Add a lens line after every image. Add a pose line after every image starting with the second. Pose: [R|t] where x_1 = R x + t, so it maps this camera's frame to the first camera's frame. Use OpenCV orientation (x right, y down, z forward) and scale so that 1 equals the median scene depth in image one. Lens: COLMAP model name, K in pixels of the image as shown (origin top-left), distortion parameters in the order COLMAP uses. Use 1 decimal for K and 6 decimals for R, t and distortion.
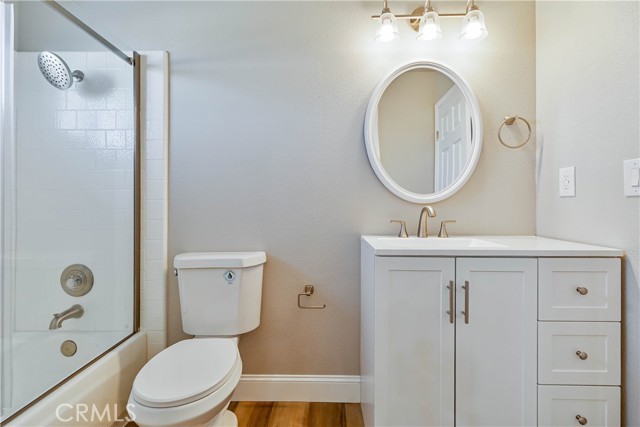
lens RADIAL K [[294.8, 0, 319.6], [0, 294.8, 200.2], [0, 0, 1]] dist [-0.000706, 0.000217]
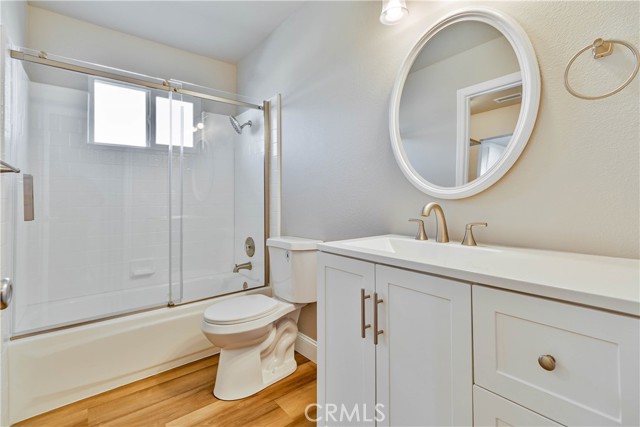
lens RADIAL K [[294.8, 0, 319.6], [0, 294.8, 200.2], [0, 0, 1]] dist [-0.000706, 0.000217]
pose [[0.642055, -0.007482, -0.766622, 0.738107], [0.017578, 0.999833, 0.004964, 0.004331], [0.766457, -0.016663, 0.642079, 0.245060]]
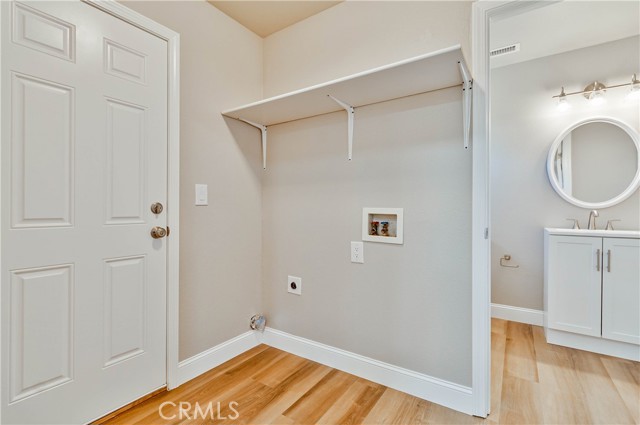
lens RADIAL K [[300.6, 0, 317.5], [0, 300.6, 207.9], [0, 0, 1]] dist [-0.000176, 0.000013]
pose [[0.845389, 0.004413, -0.534133, -0.039760], [0.004878, 0.999860, 0.015982, -0.026253], [0.534129, -0.016117, 0.845249, -1.180676]]
